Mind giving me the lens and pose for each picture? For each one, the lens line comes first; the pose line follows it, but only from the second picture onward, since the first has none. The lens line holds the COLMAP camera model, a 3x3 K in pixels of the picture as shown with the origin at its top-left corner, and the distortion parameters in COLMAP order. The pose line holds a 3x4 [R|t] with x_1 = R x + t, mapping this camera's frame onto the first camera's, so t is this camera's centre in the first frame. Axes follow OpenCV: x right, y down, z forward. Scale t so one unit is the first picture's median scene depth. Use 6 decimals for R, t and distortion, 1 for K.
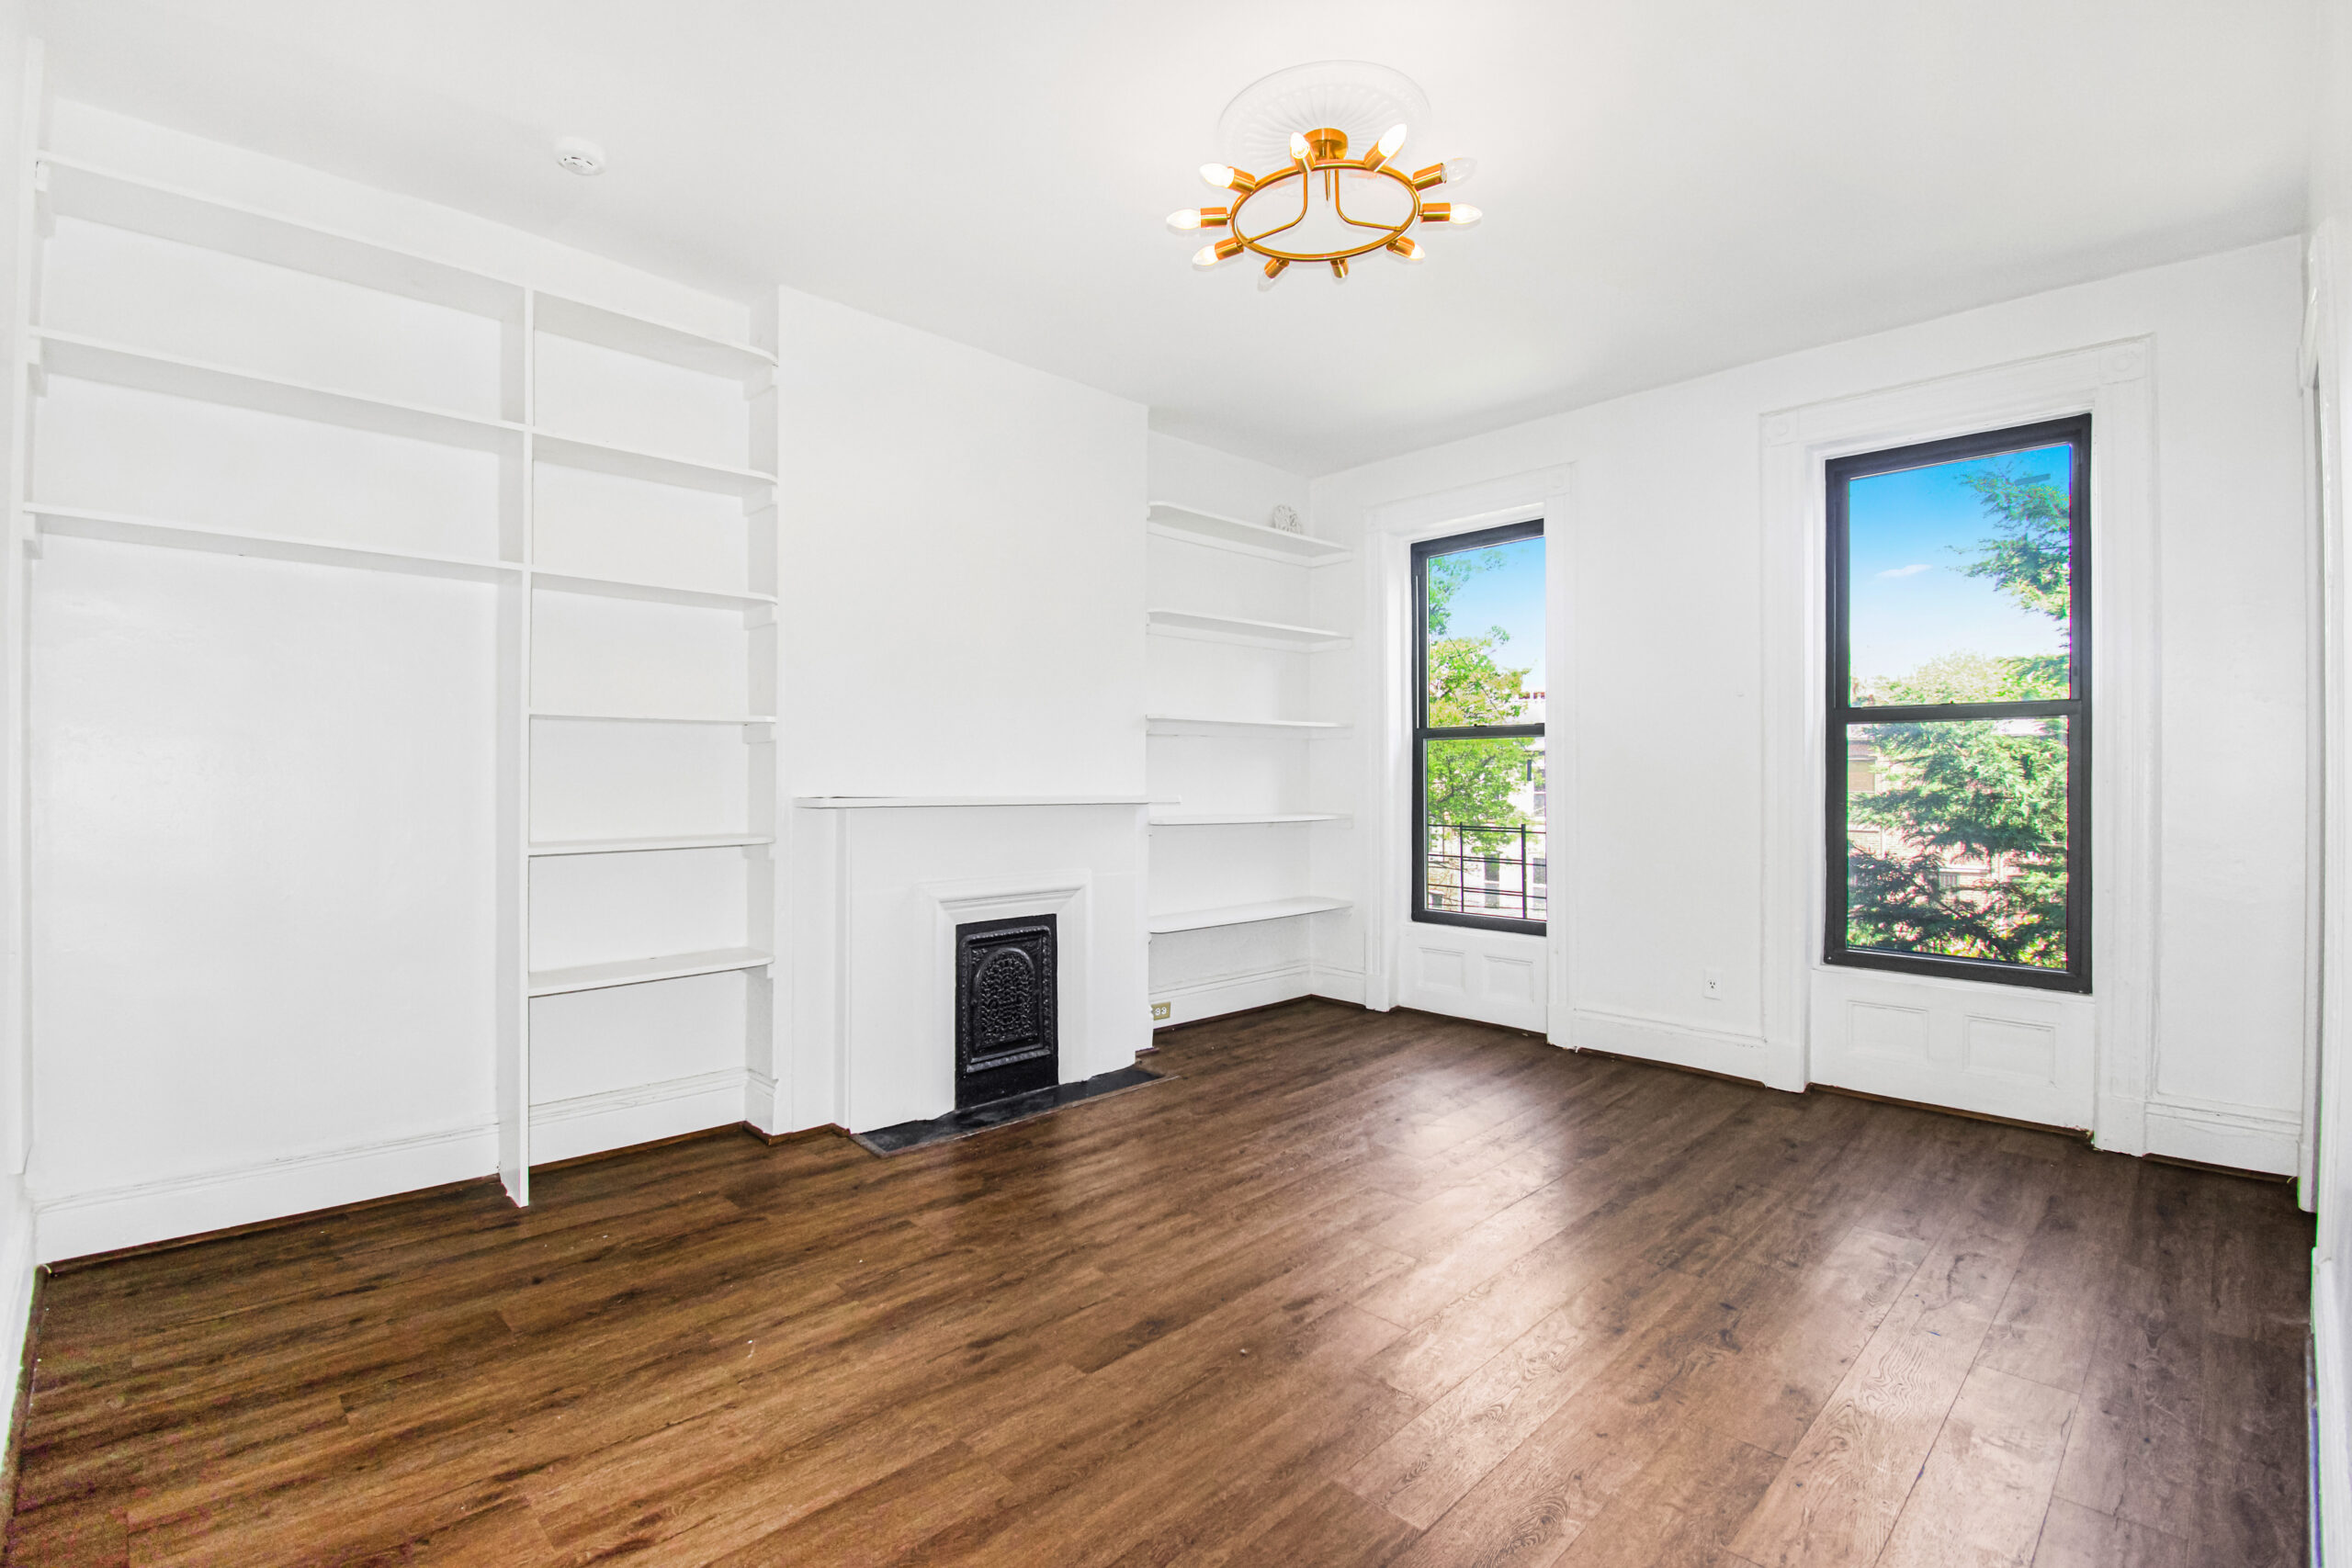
lens RADIAL K [[1039.5, 0, 1179.7], [0, 1039.5, 791.1], [0, 0, 1]] dist [-0.003732, -0.001836]
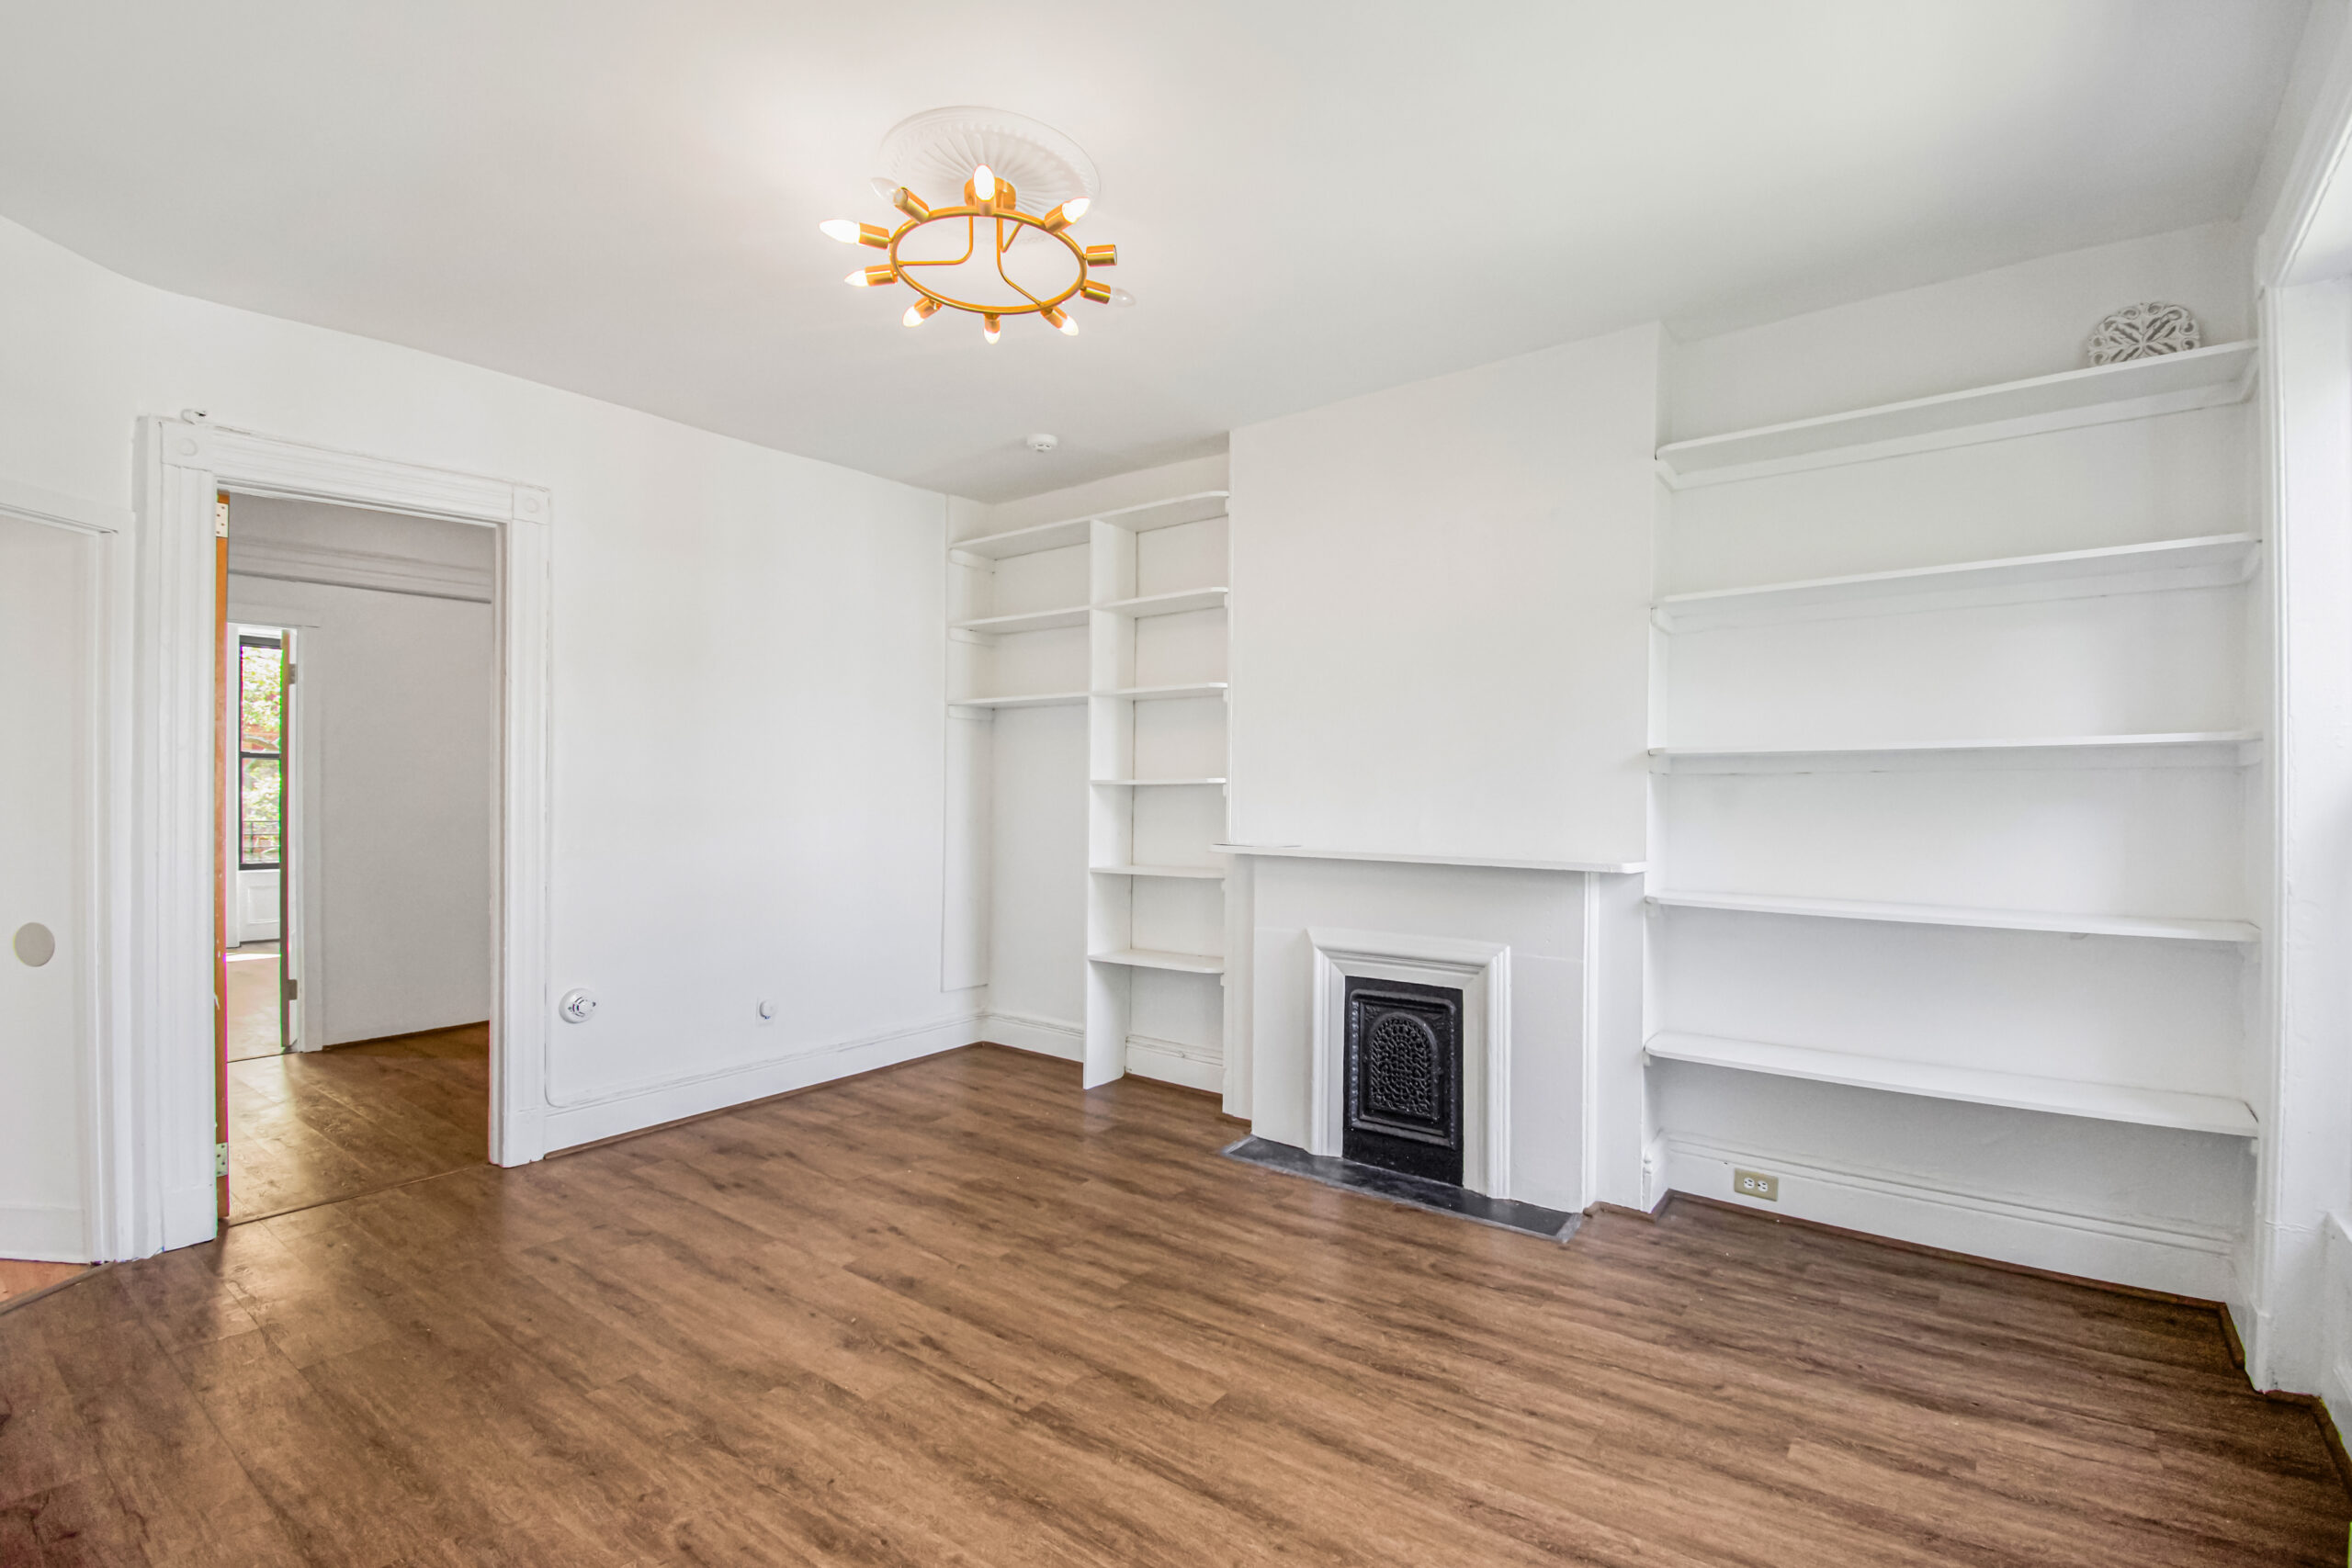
lens RADIAL K [[1039.5, 0, 1191.0], [0, 1039.5, 789.5], [0, 0, 1]] dist [-0.003732, -0.001836]
pose [[0.185594, -0.000254, -0.982626, 0.789424], [-0.023404, 0.999715, -0.004679, -0.047179], [0.982348, 0.023866, 0.185535, 0.686832]]
